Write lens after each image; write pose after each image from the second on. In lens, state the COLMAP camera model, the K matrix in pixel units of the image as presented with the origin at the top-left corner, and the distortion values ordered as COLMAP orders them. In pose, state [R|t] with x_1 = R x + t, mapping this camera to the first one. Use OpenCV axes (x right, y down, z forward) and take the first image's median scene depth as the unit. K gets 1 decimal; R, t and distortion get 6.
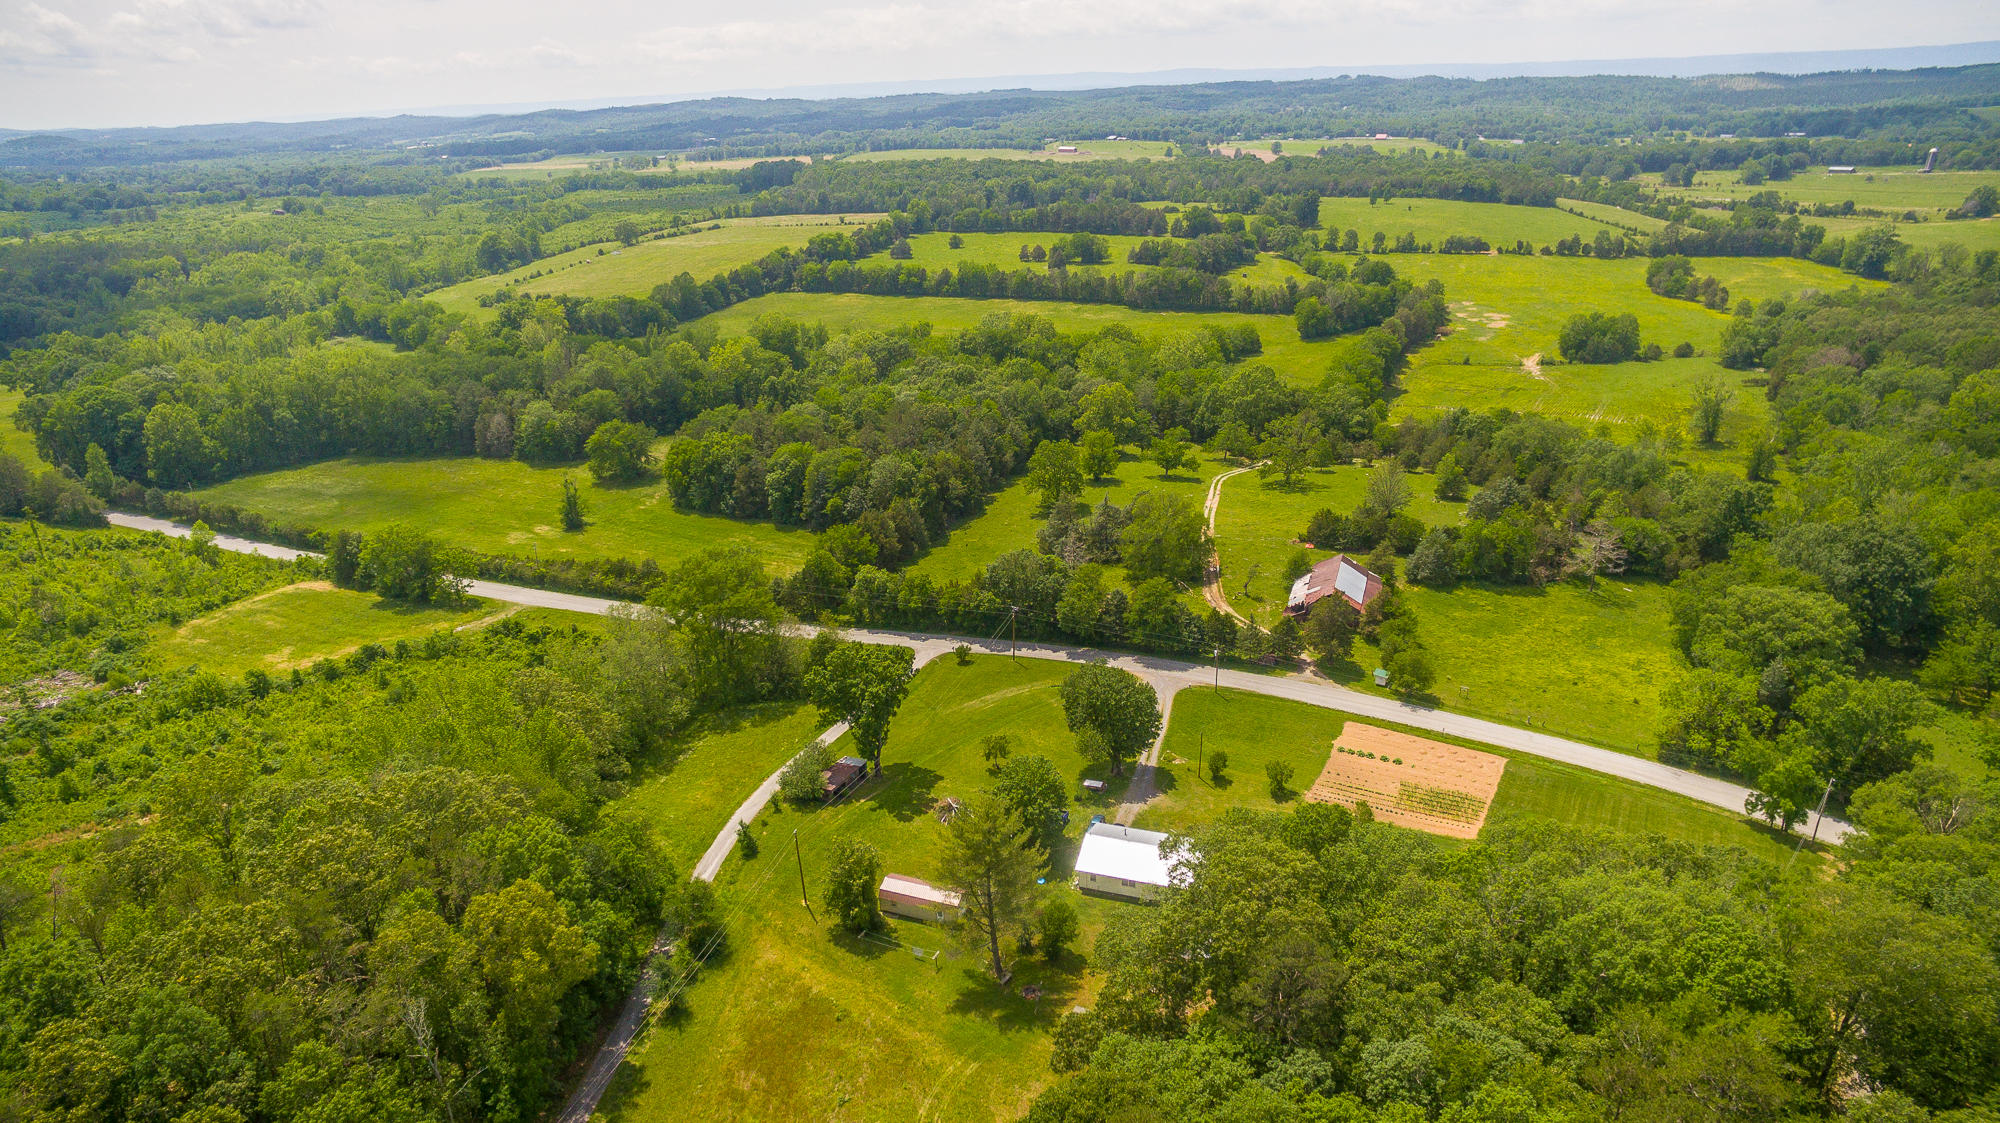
lens RADIAL K [[1159.6, 0, 997.9], [0, 1159.6, 570.0], [0, 0, 1]] dist [-0.121871, 0.087535]
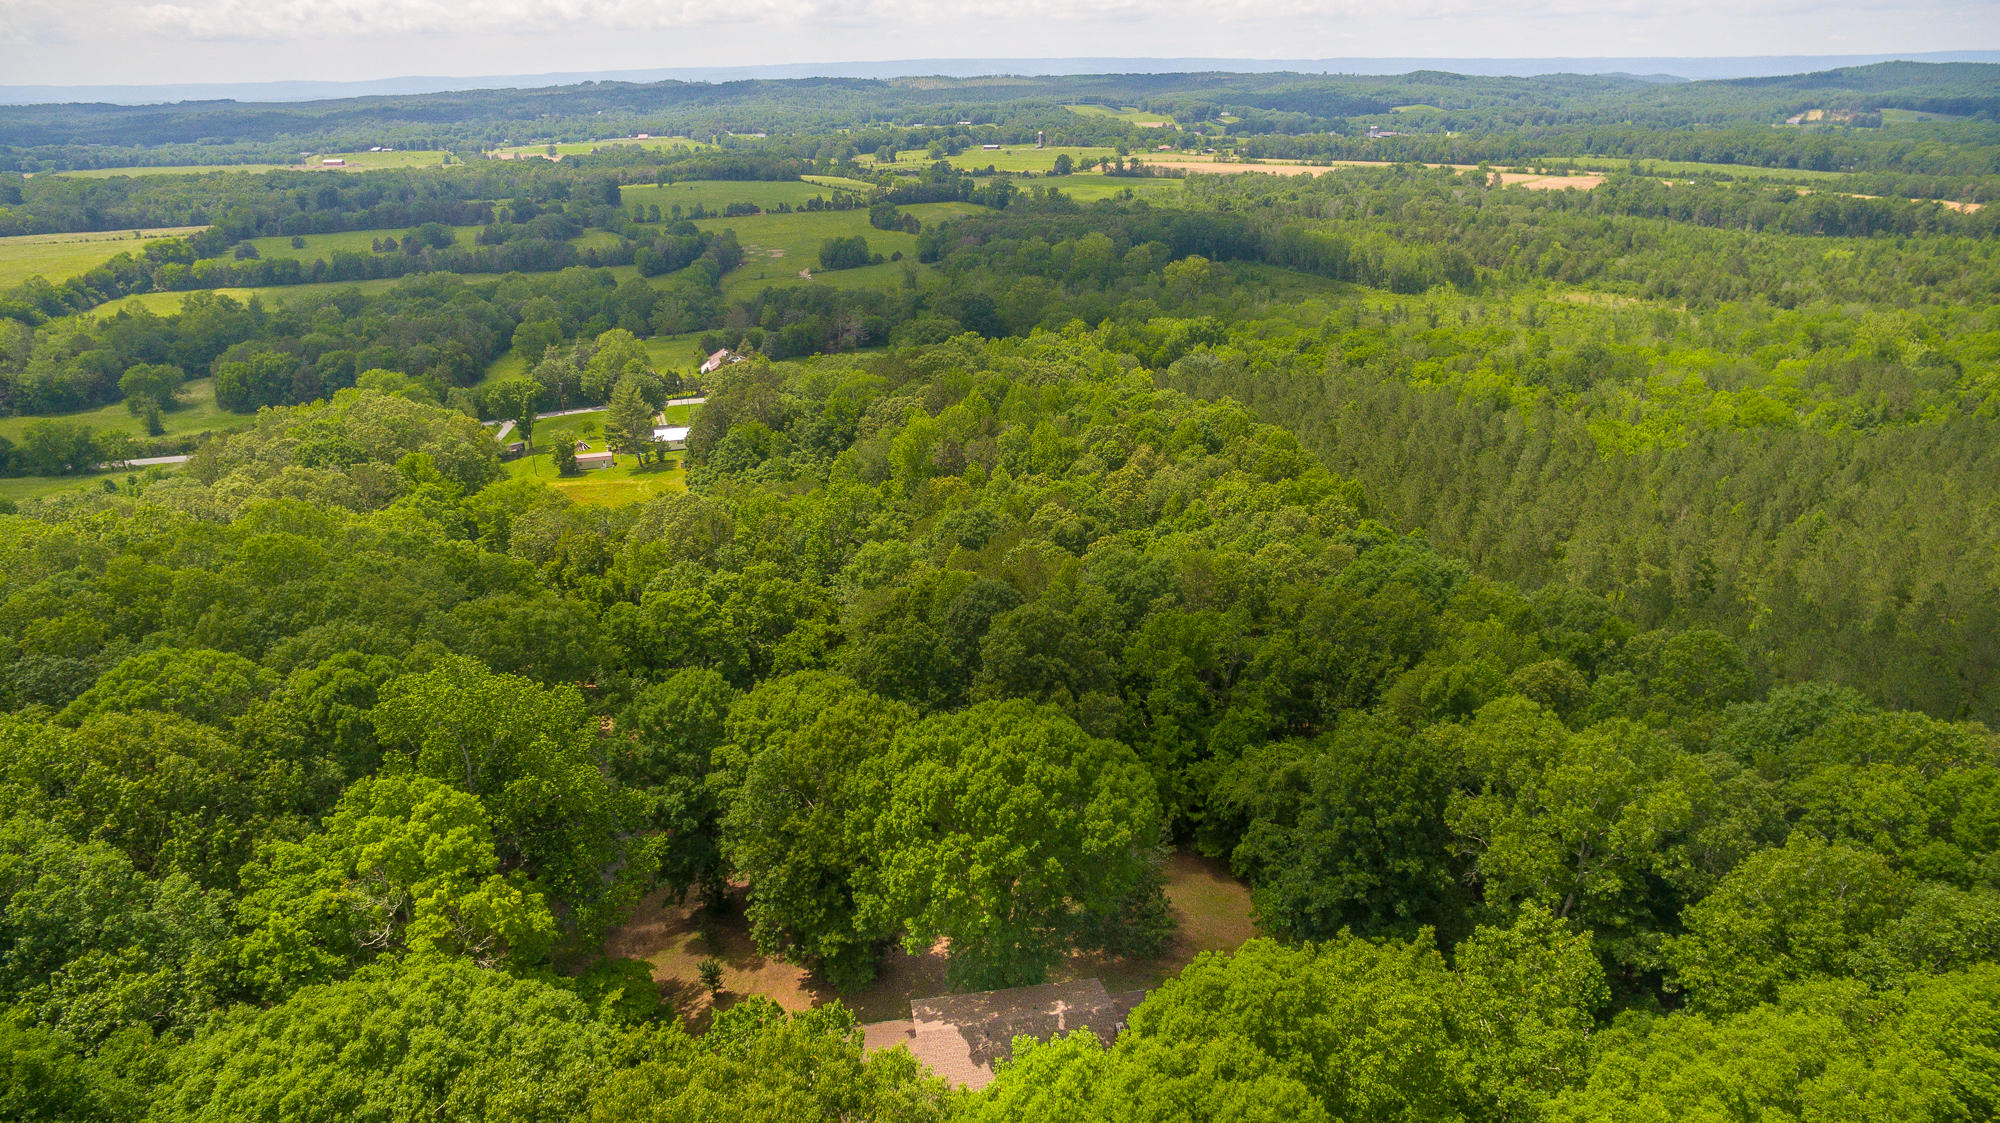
lens RADIAL K [[1159.6, 0, 997.9], [0, 1159.6, 570.0], [0, 0, 1]] dist [-0.121871, 0.087535]
pose [[0.823615, -0.208245, 0.527534, -0.135966], [0.210306, 0.975977, 0.056928, 0.116007], [-0.526716, 0.064057, 0.847624, -0.269629]]
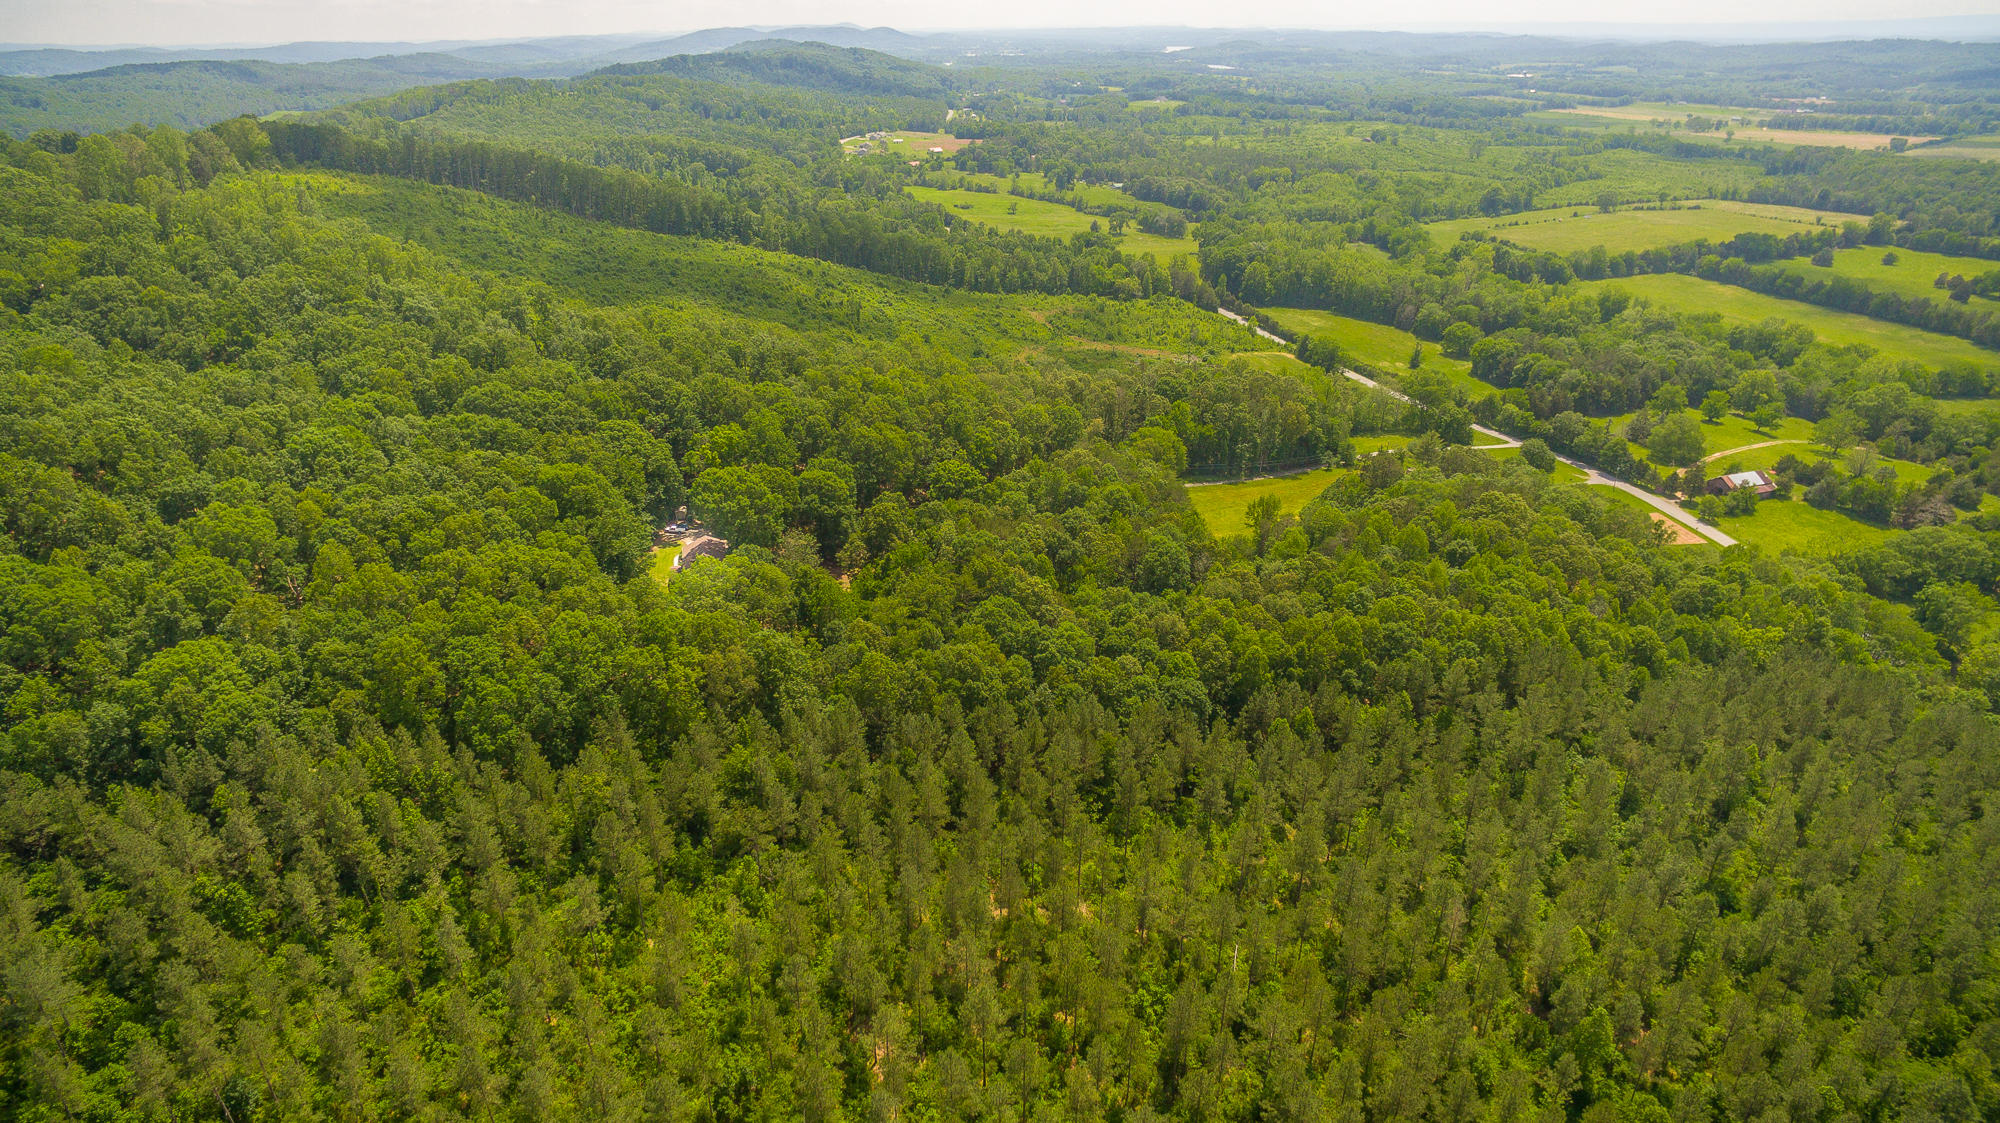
lens RADIAL K [[1159.6, 0, 997.9], [0, 1159.6, 570.0], [0, 0, 1]] dist [-0.121871, 0.087535]
pose [[0.647267, 0.353565, -0.675305, 0.281927], [-0.308584, 0.931620, 0.191990, 0.061510], [0.697009, 0.084120, 0.712111, -0.393325]]
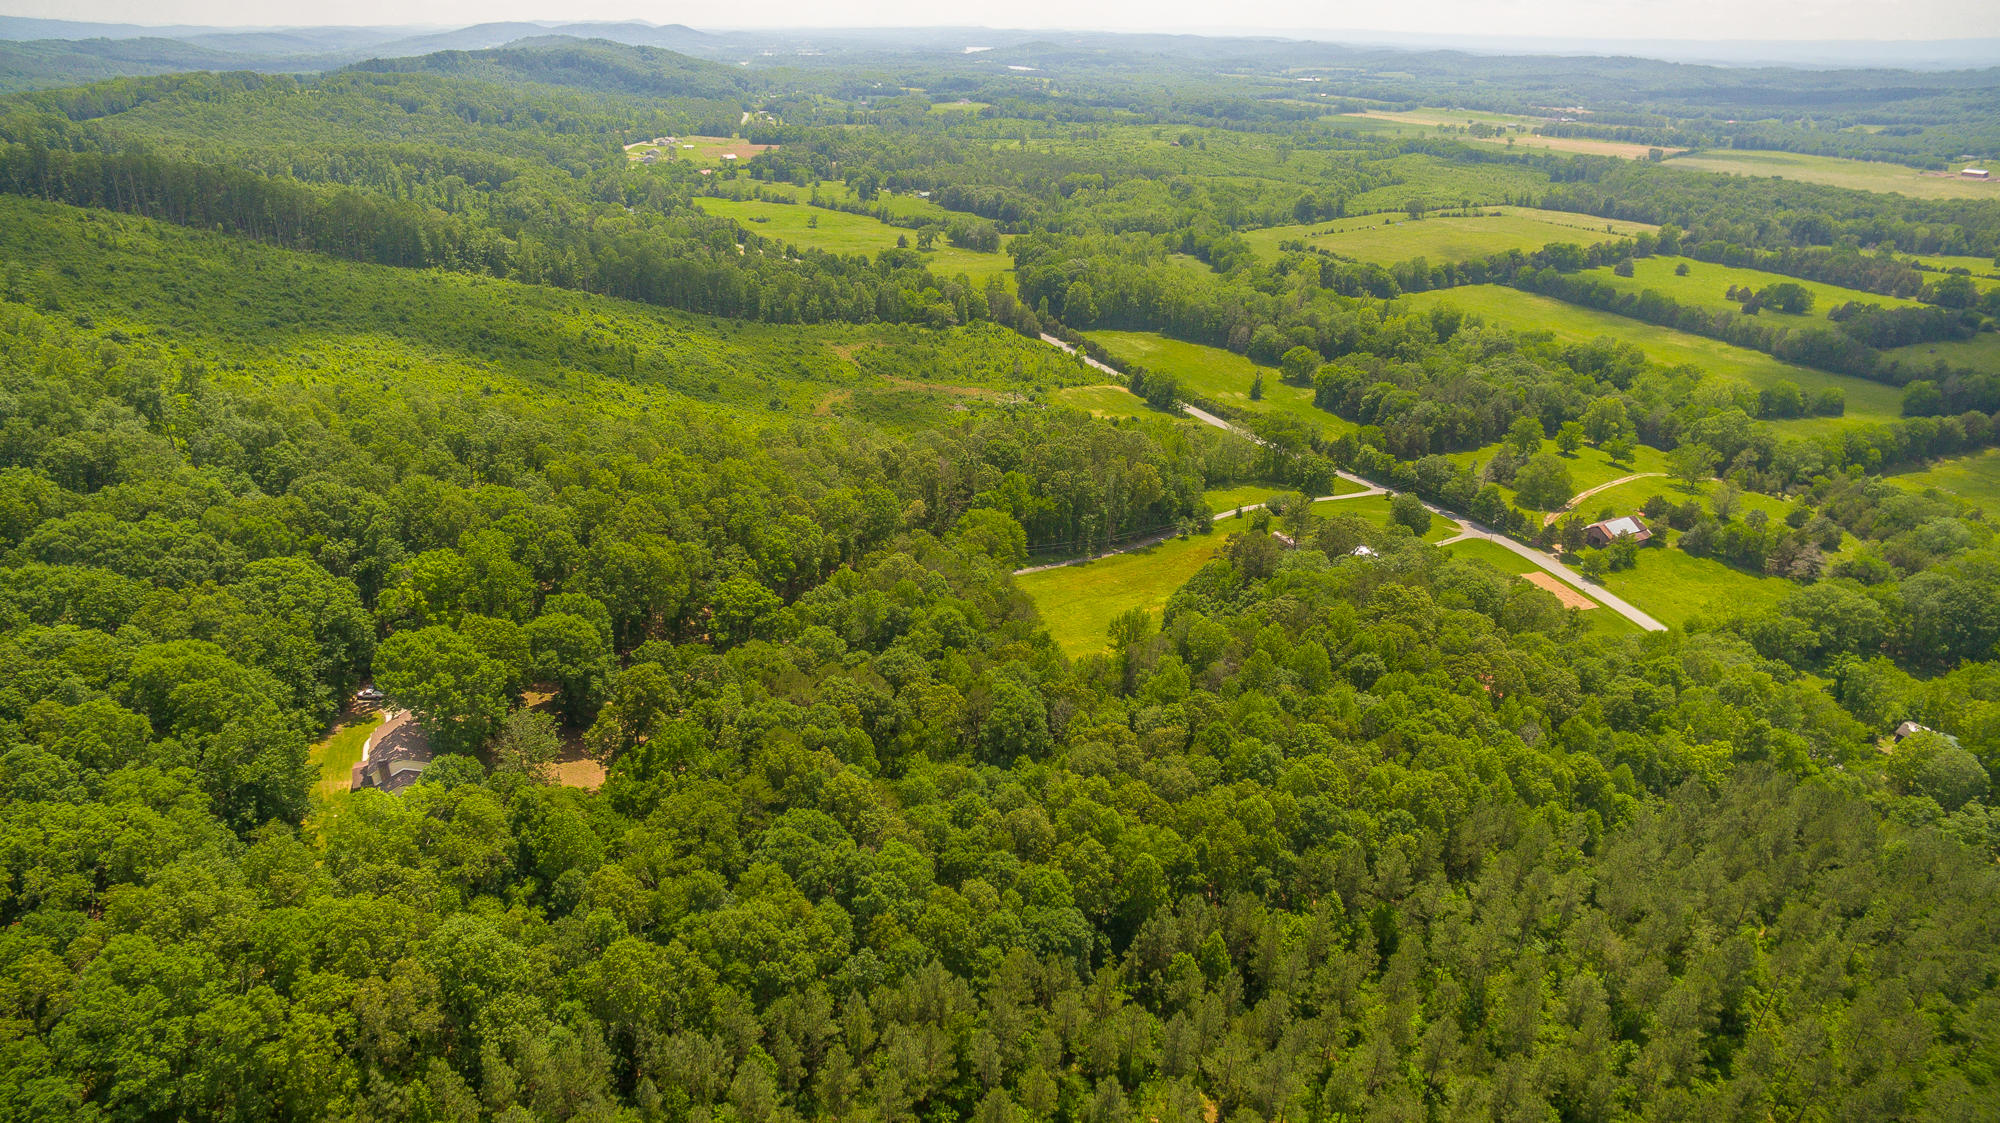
lens RADIAL K [[1159.6, 0, 997.9], [0, 1159.6, 570.0], [0, 0, 1]] dist [-0.121871, 0.087535]
pose [[0.759592, 0.319522, -0.566503, 0.203941], [-0.289107, 0.946101, 0.145979, 0.033955], [0.582612, 0.052896, 0.811027, -0.322367]]
